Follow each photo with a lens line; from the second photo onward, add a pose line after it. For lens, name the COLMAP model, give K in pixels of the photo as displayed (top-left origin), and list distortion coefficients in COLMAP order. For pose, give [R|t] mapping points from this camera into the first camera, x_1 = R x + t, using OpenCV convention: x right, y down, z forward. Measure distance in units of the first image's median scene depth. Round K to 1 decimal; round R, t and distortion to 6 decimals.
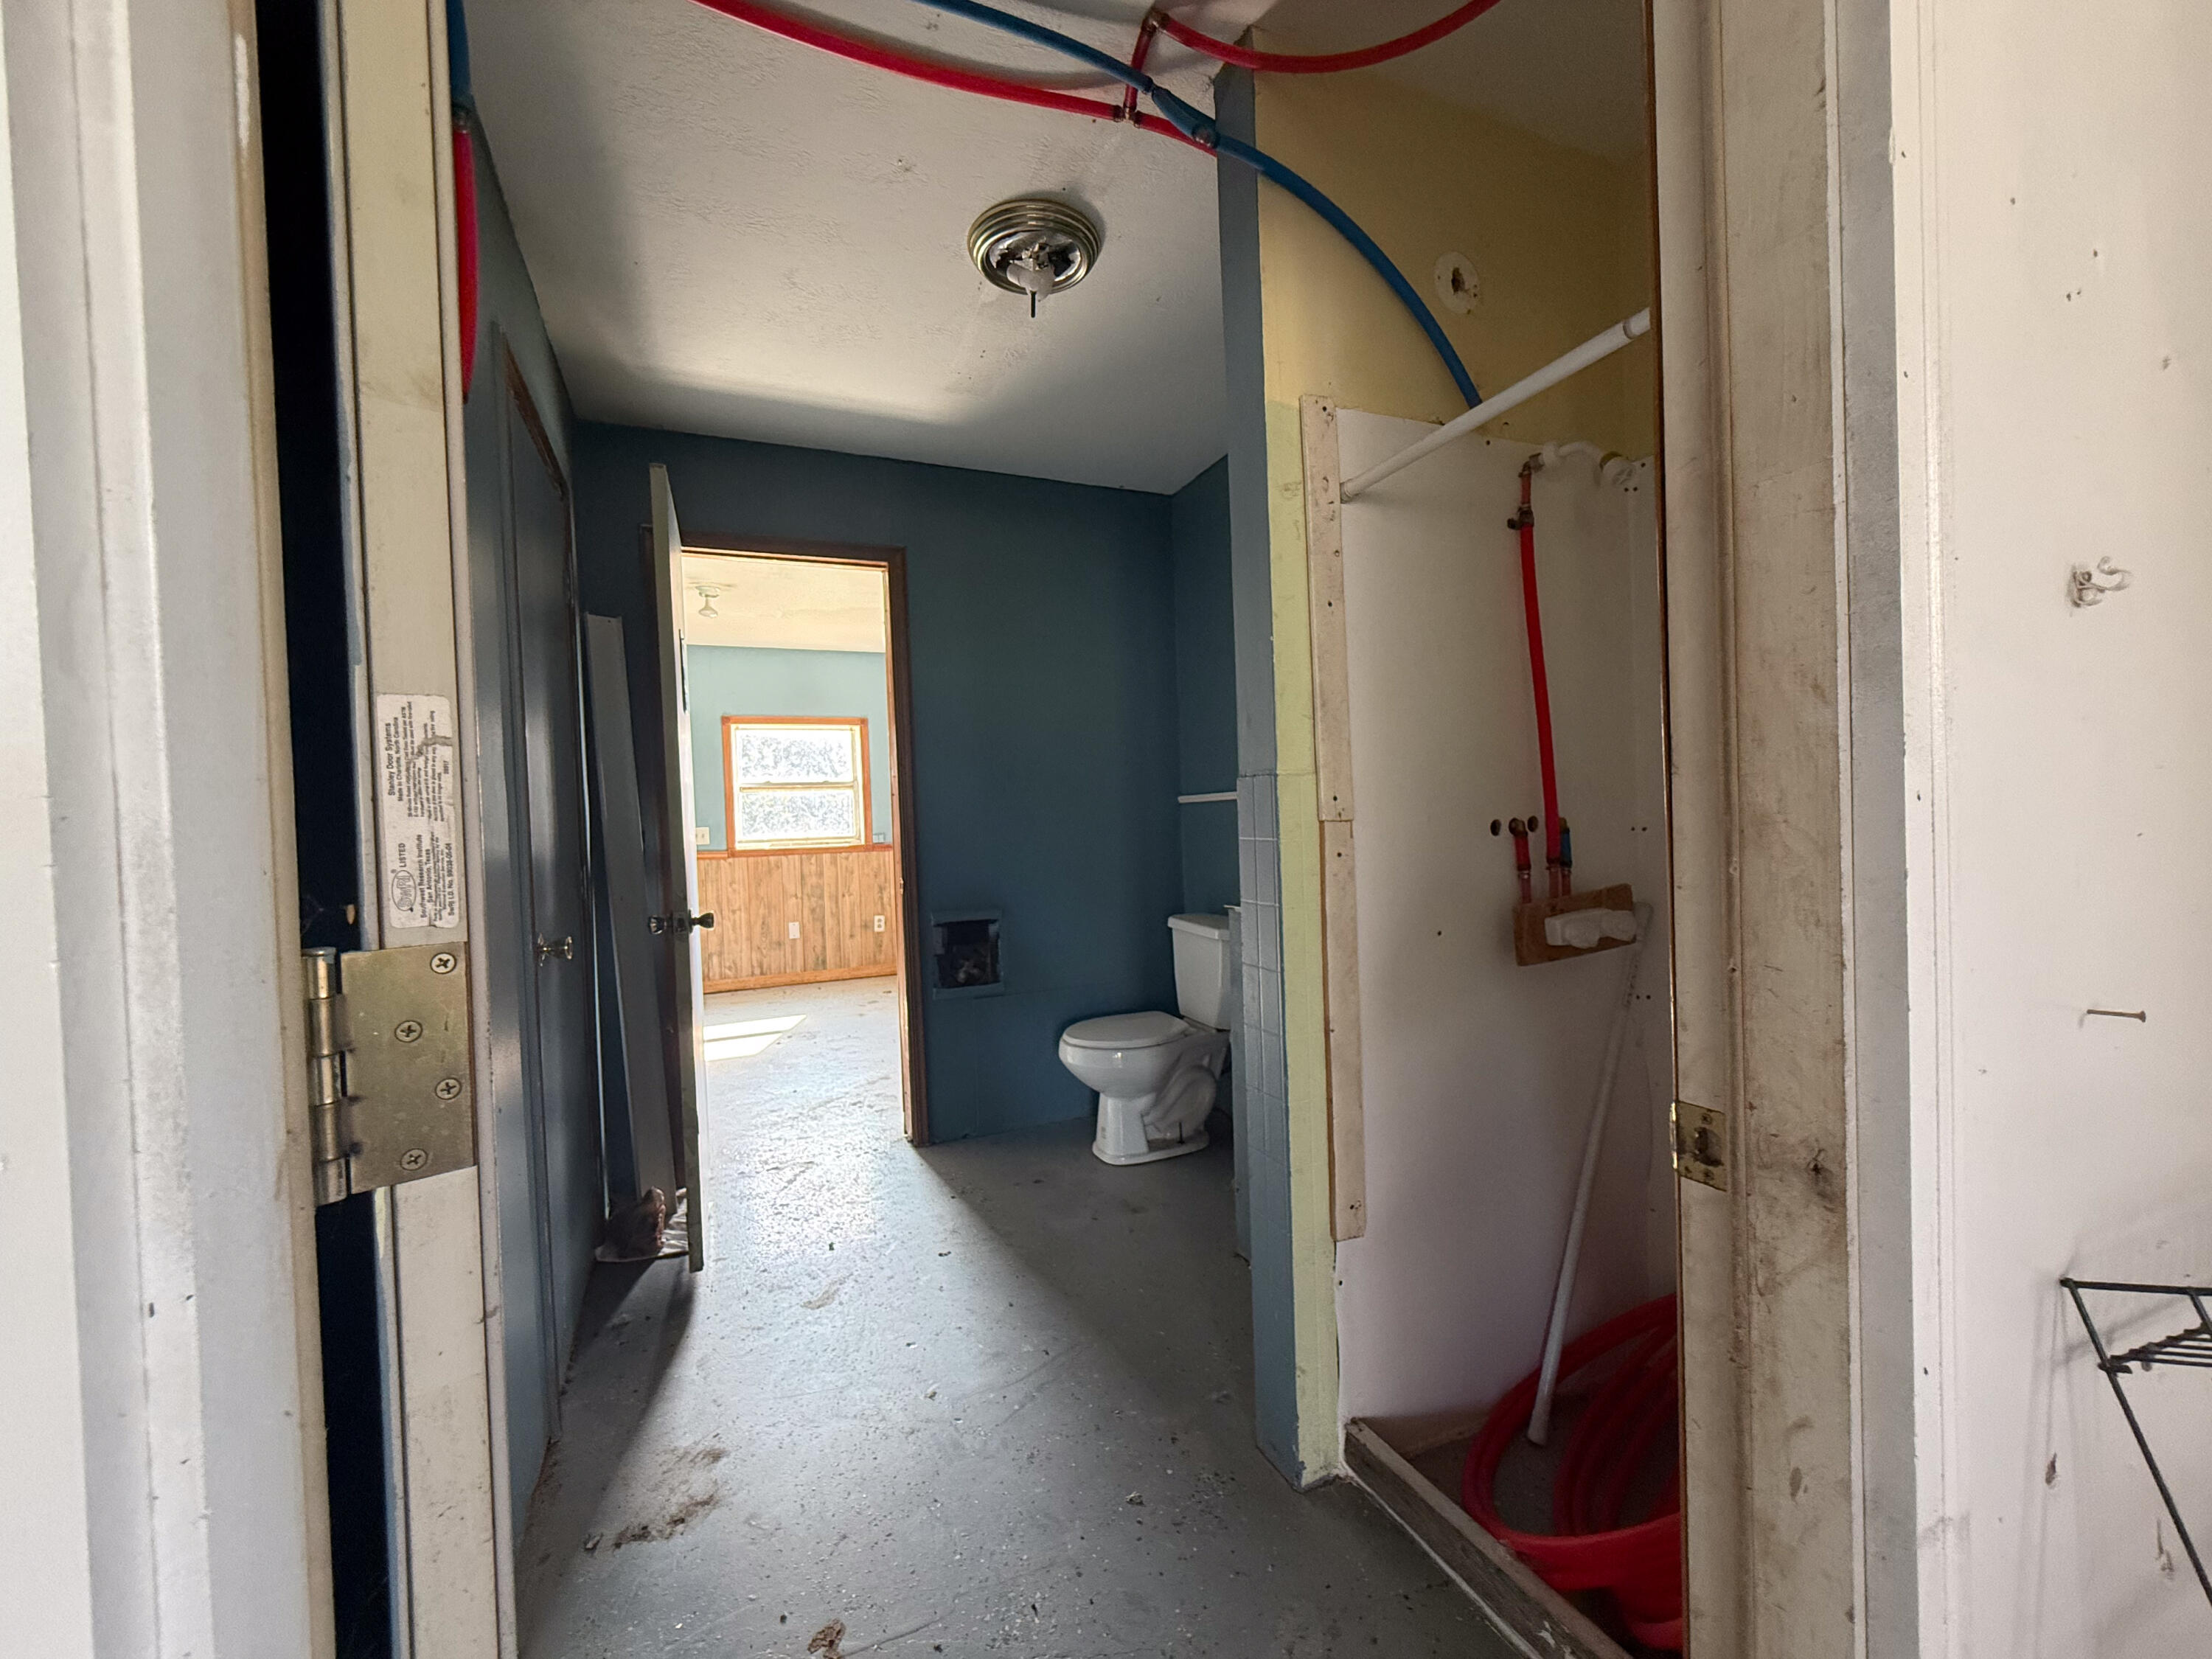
lens RADIAL K [[885.9, 0, 1108.5], [0, 885.9, 834.4], [0, 0, 1]] dist [0.000720, 0.000010]
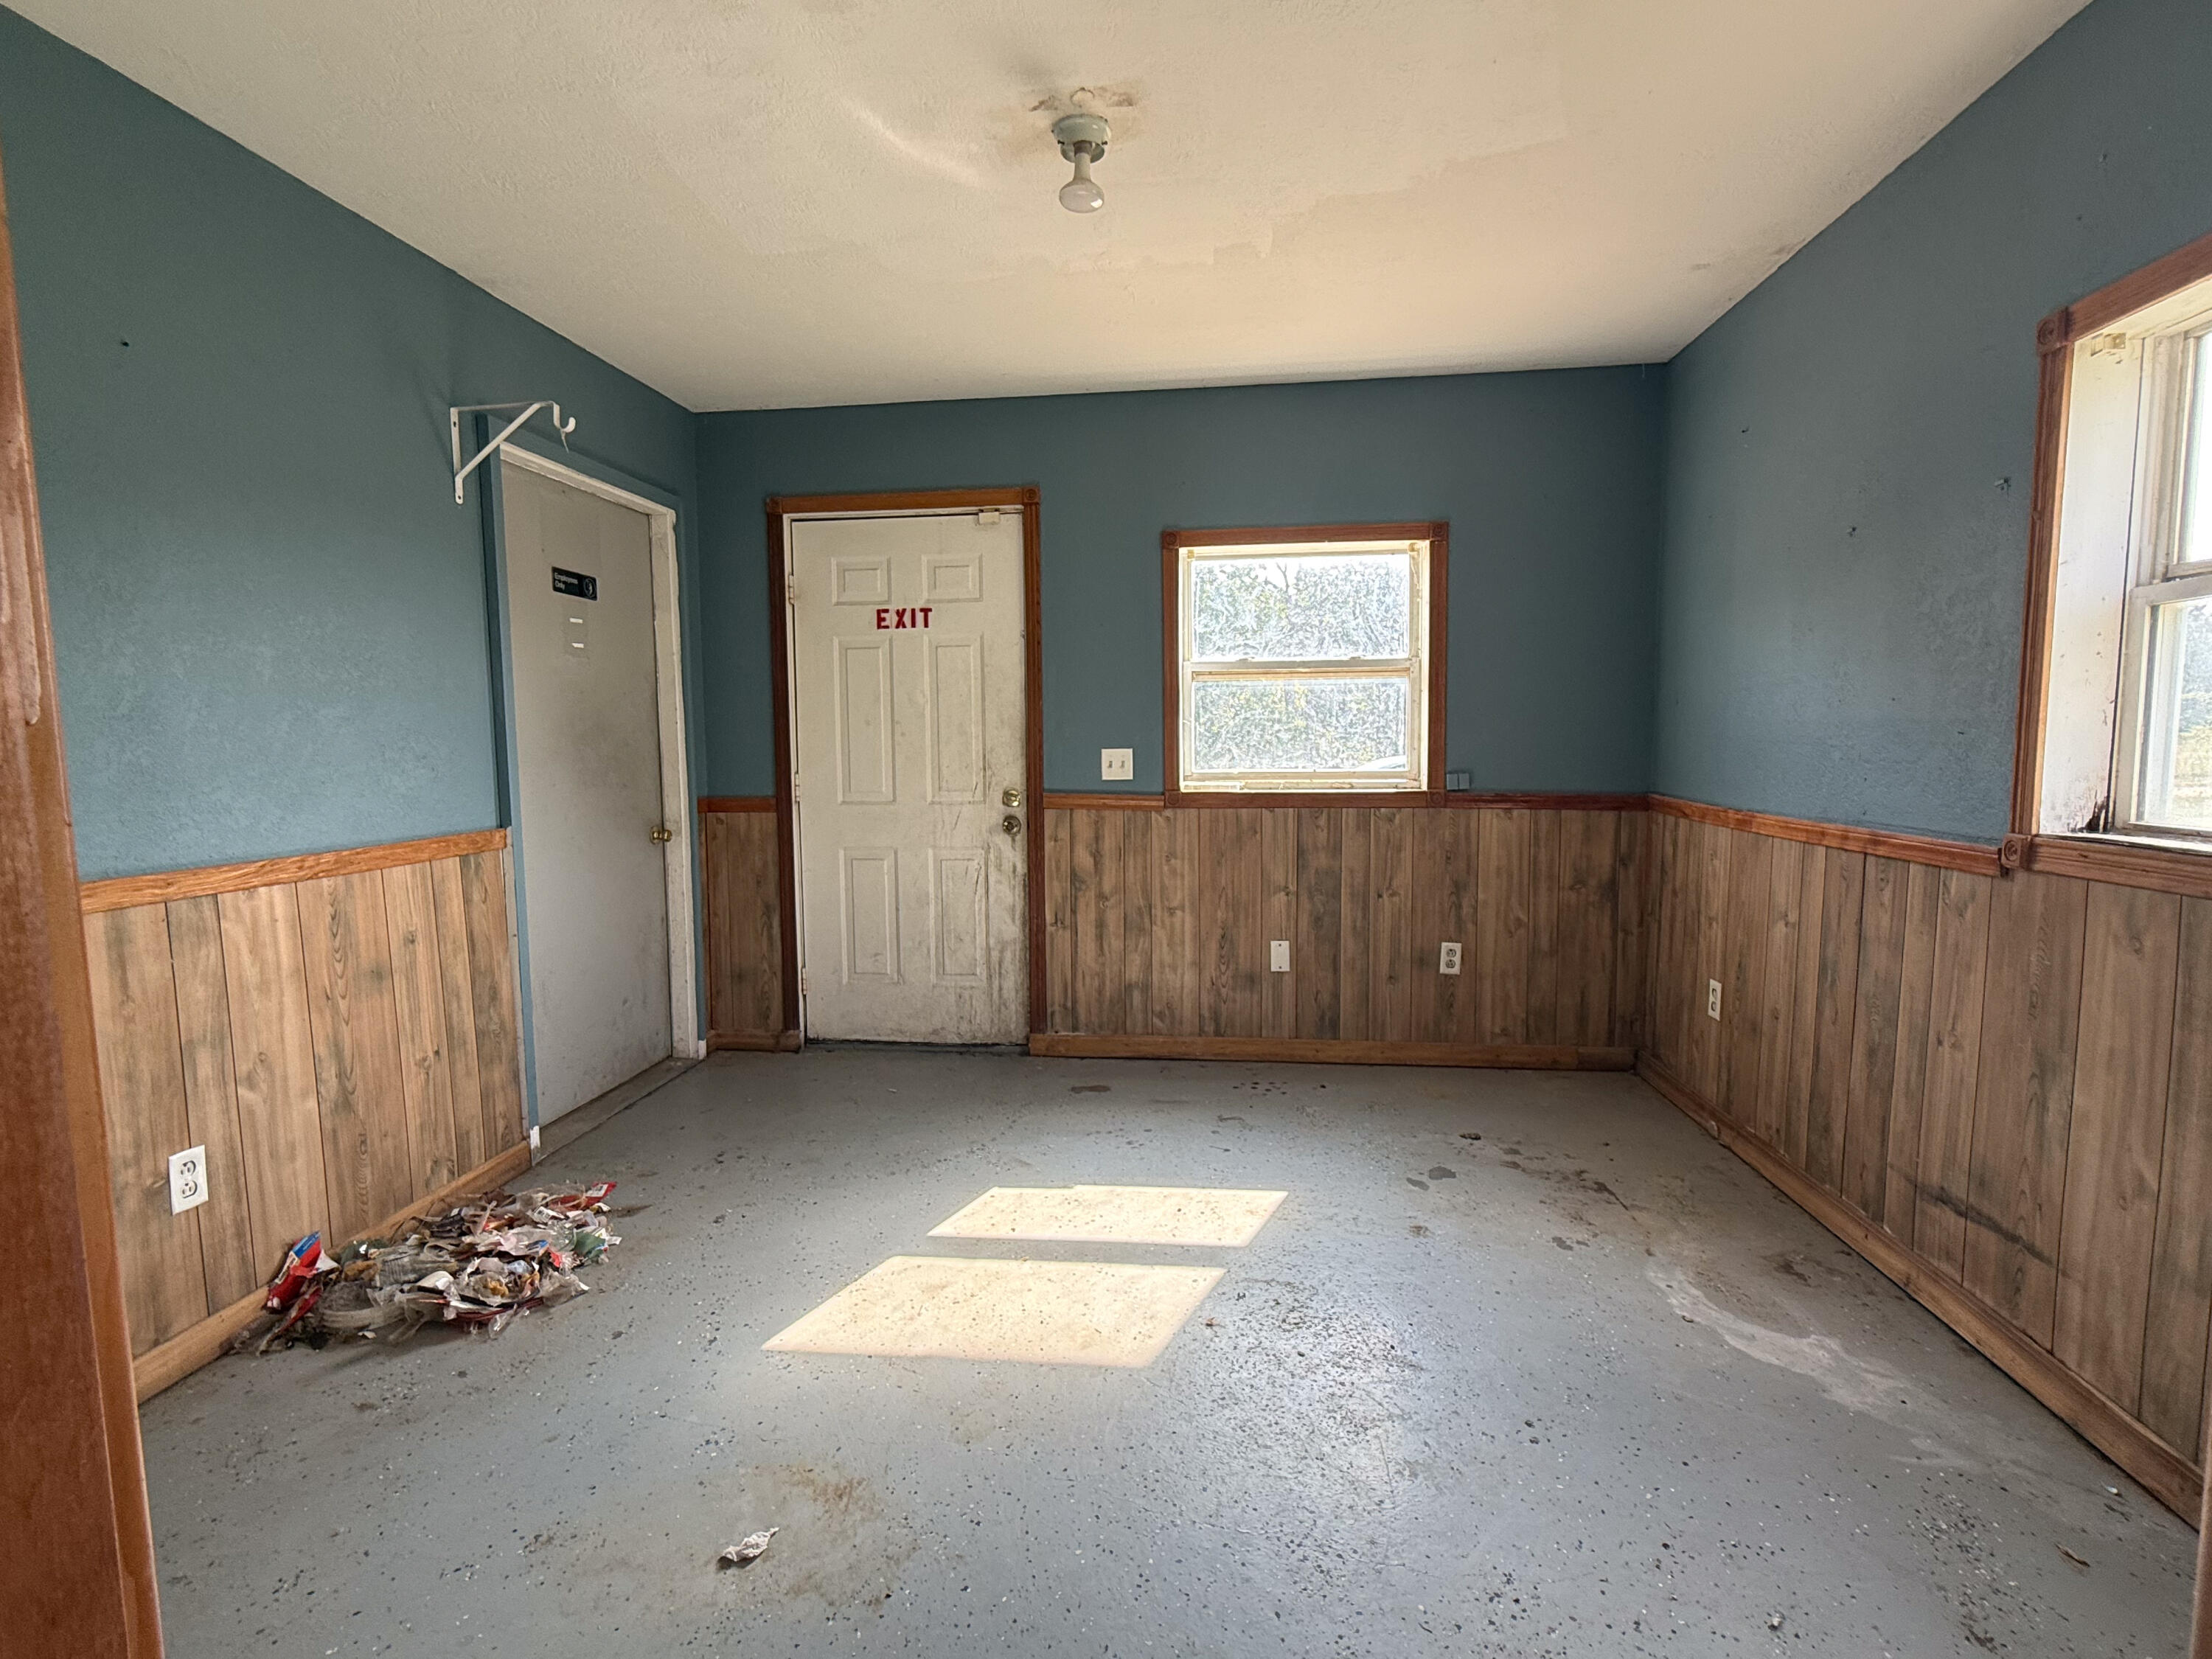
lens RADIAL K [[1042.1, 0, 1107.3], [0, 1042.1, 830.4], [0, 0, 1]] dist [0.003830, -0.000477]
pose [[0.863896, 0.072313, -0.498452, -0.146645], [-0.025735, 0.994685, 0.099701, -0.020095], [0.503013, -0.073304, 0.861165, 0.437297]]
